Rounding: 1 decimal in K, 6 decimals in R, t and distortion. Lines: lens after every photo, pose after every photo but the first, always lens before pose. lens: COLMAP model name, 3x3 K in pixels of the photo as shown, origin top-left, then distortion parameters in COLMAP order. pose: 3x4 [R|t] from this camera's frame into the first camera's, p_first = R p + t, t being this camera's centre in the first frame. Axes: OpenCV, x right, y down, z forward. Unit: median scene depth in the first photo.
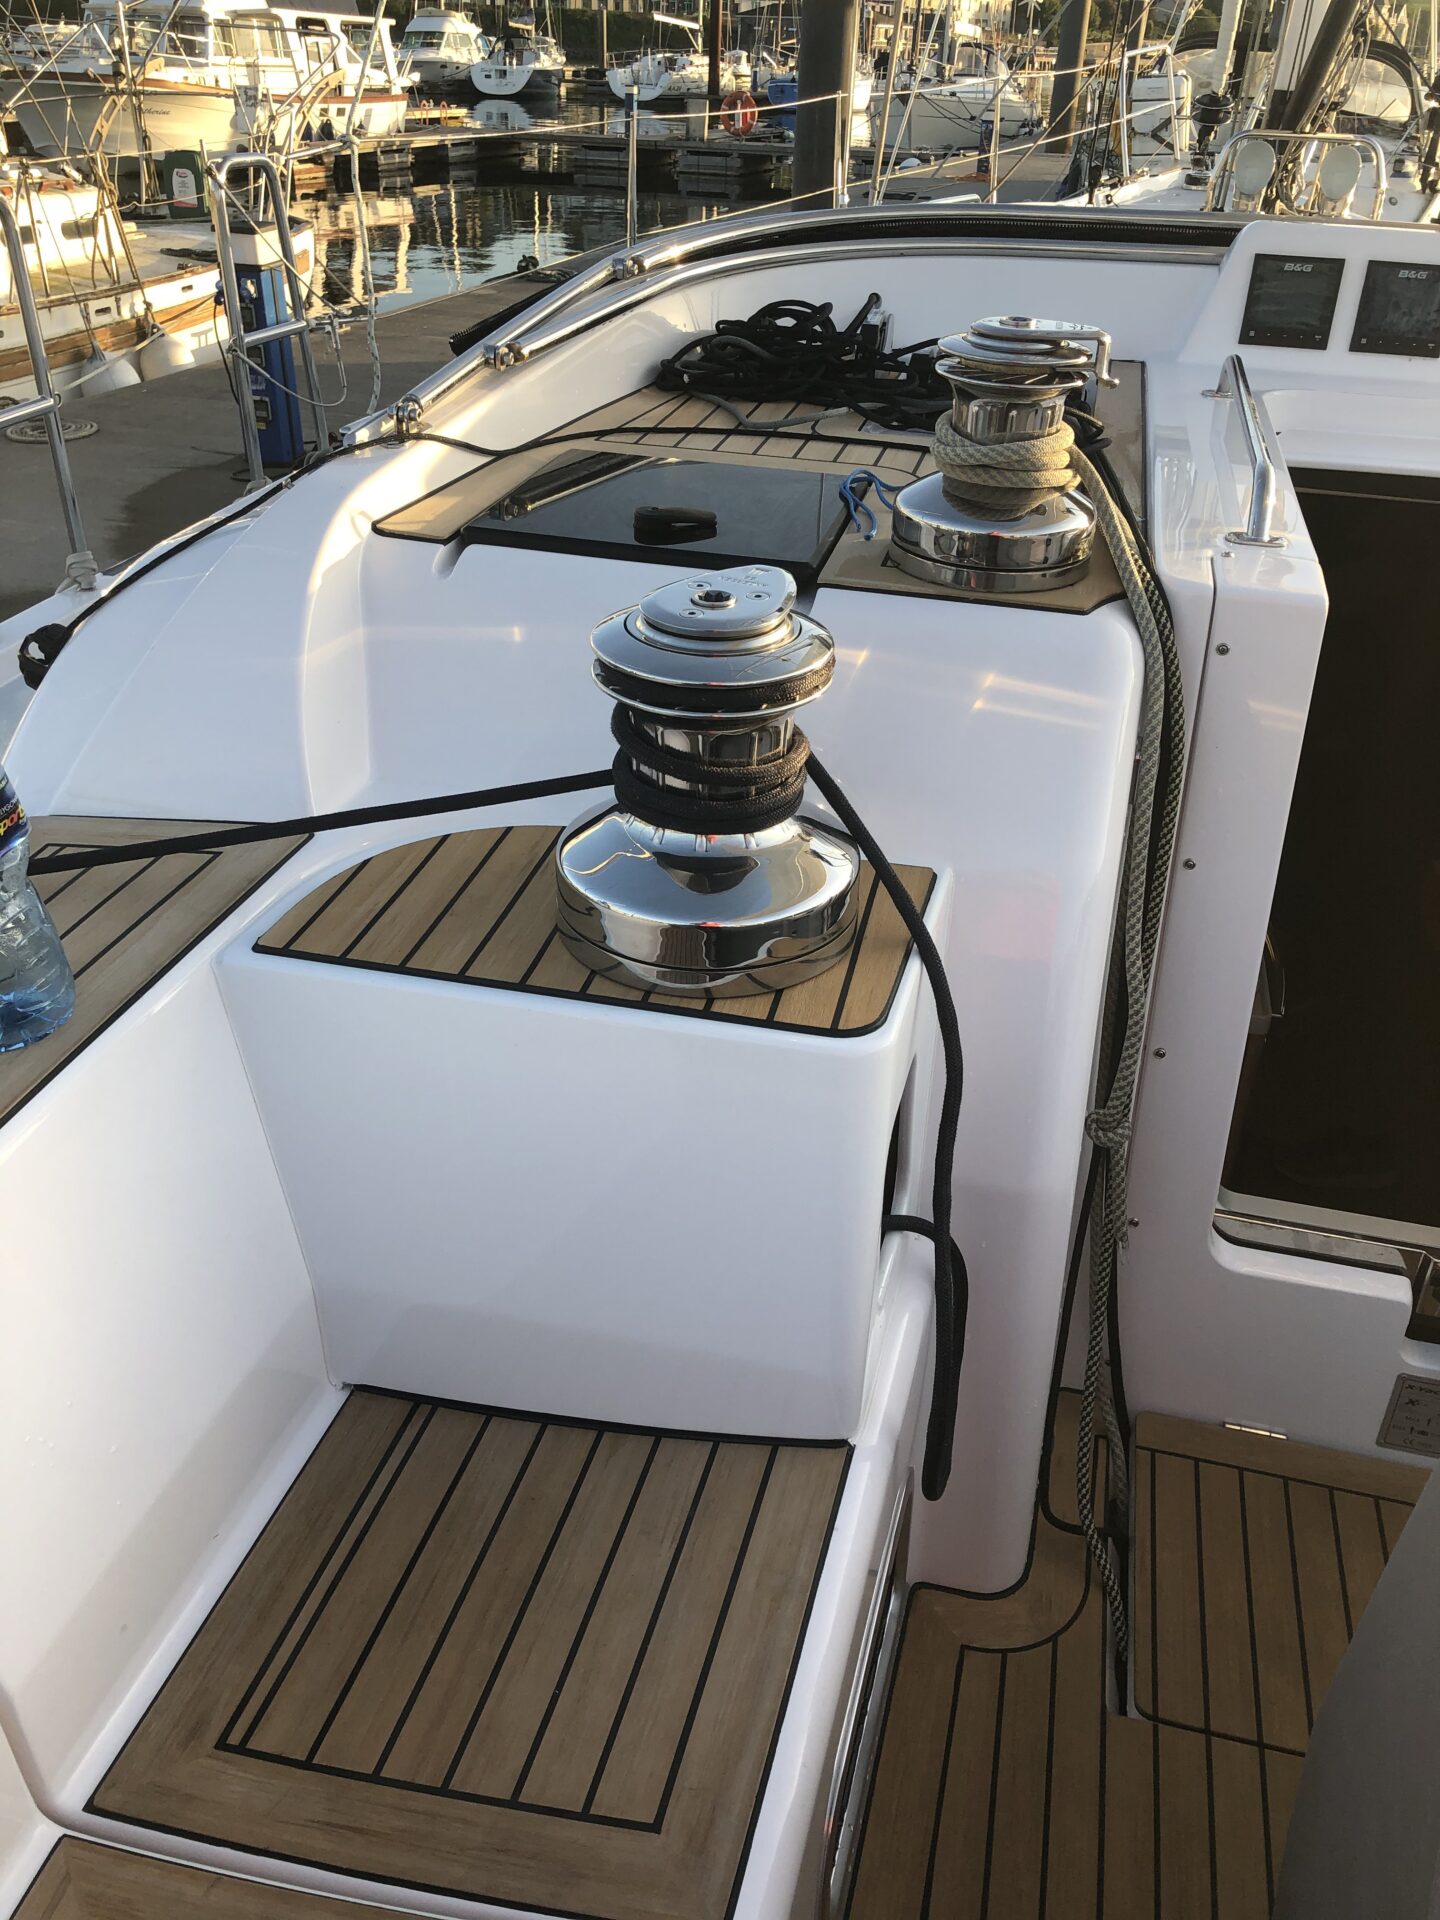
lens RADIAL K [[1536.6, 0, 720.0], [0, 1536.6, 960.0], [0, 0, 1]] dist [0.000591, -0.010331]
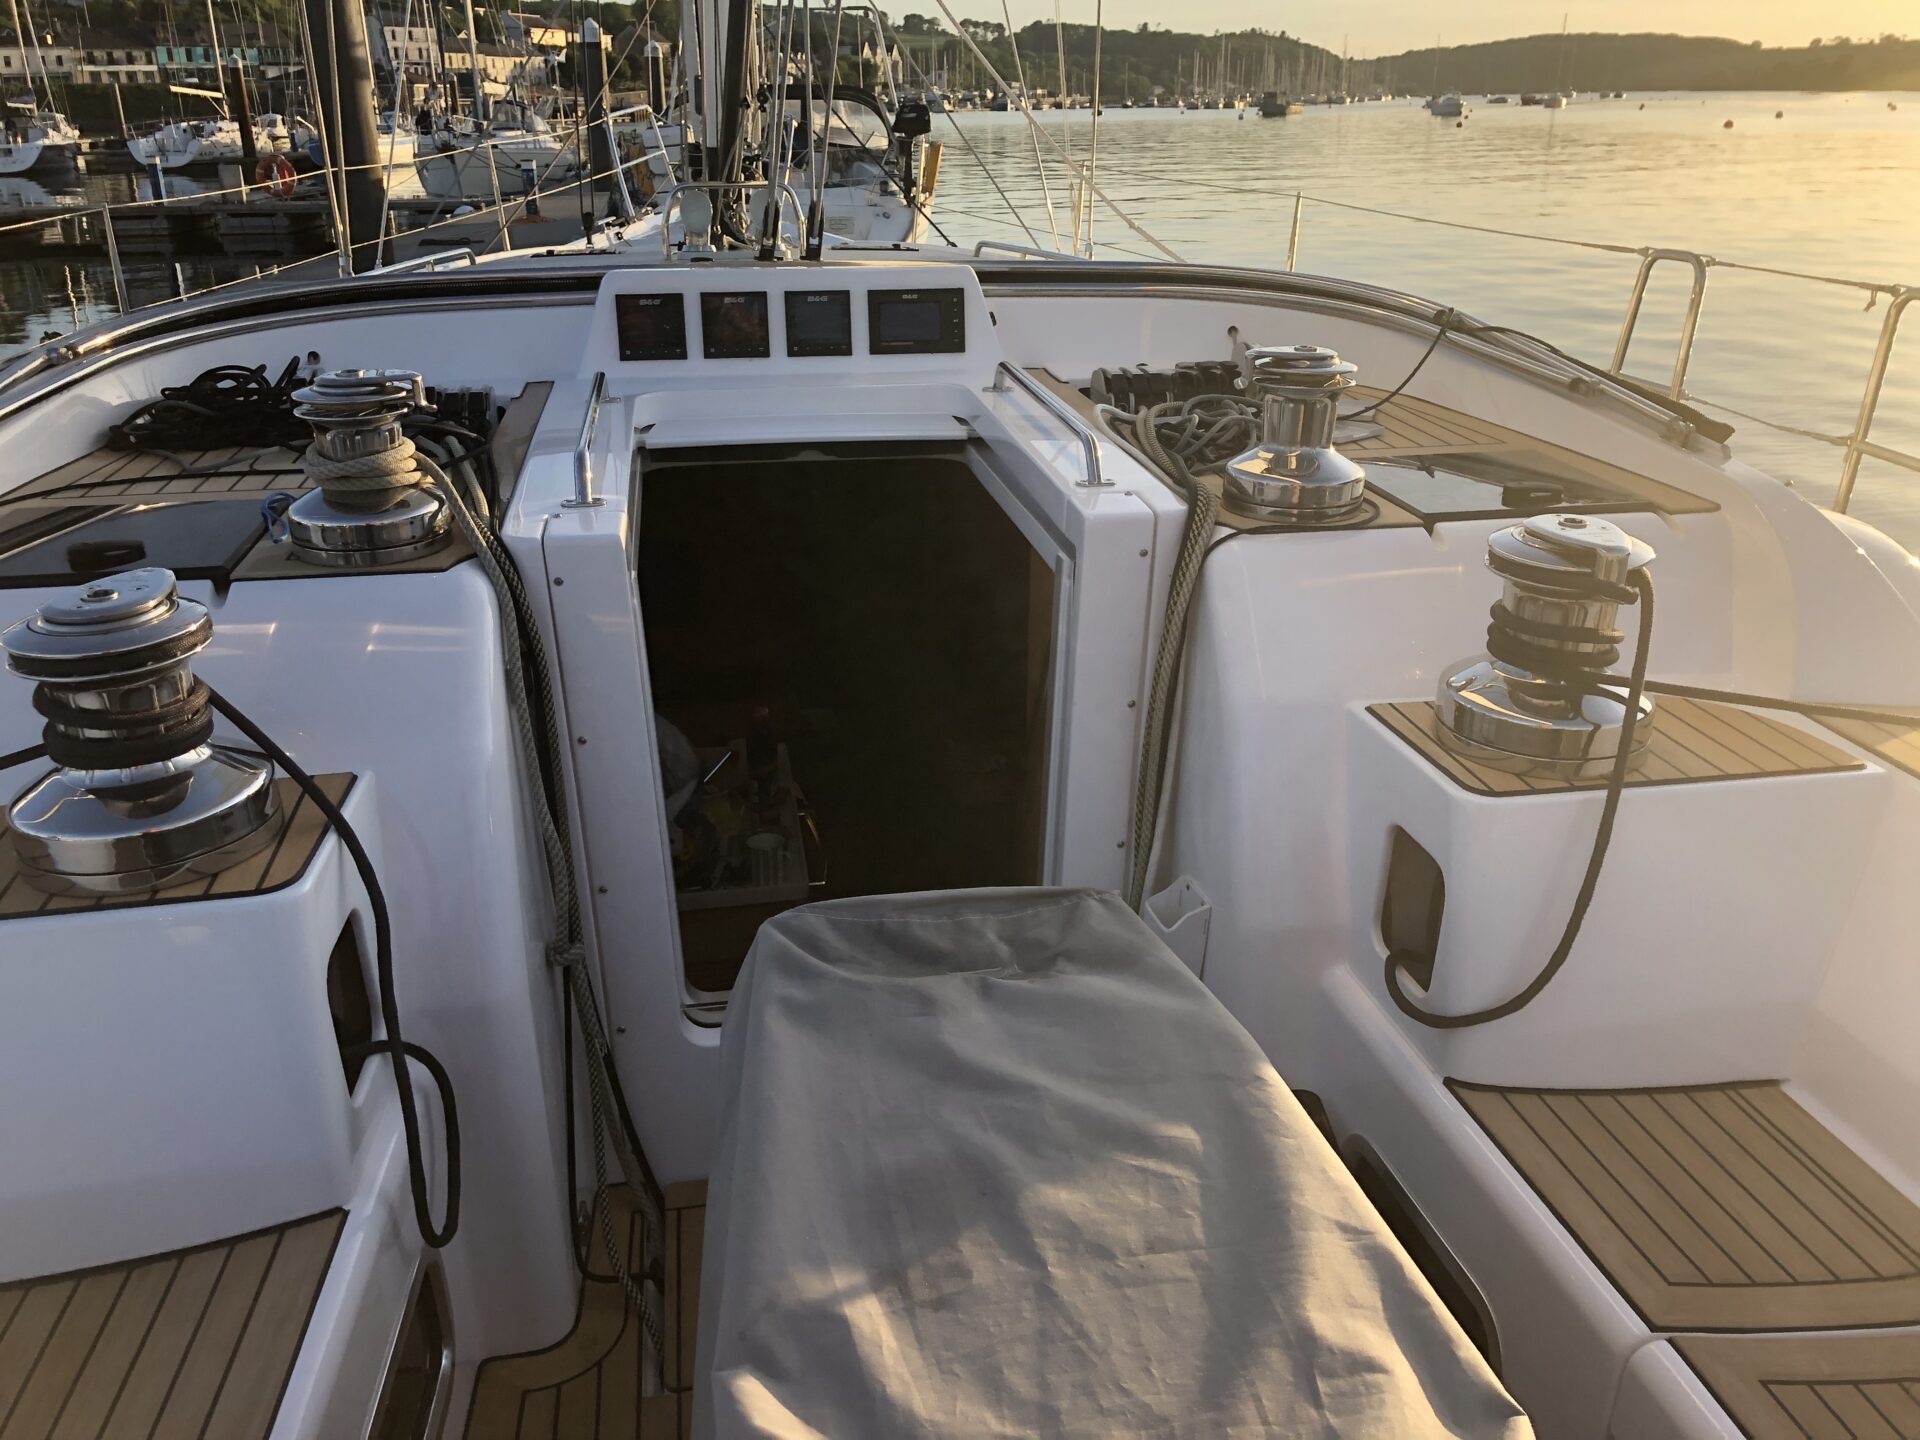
lens RADIAL K [[1536.6, 0, 963.9], [0, 1536.6, 707.2], [0, 0, 1]] dist [0.000591, -0.010331]
pose [[0.916359, -0.181632, 0.356787, 0.148245], [0.235771, 0.965069, -0.114252, 0.148488], [-0.323572, 0.188816, 0.927173, -0.367940]]
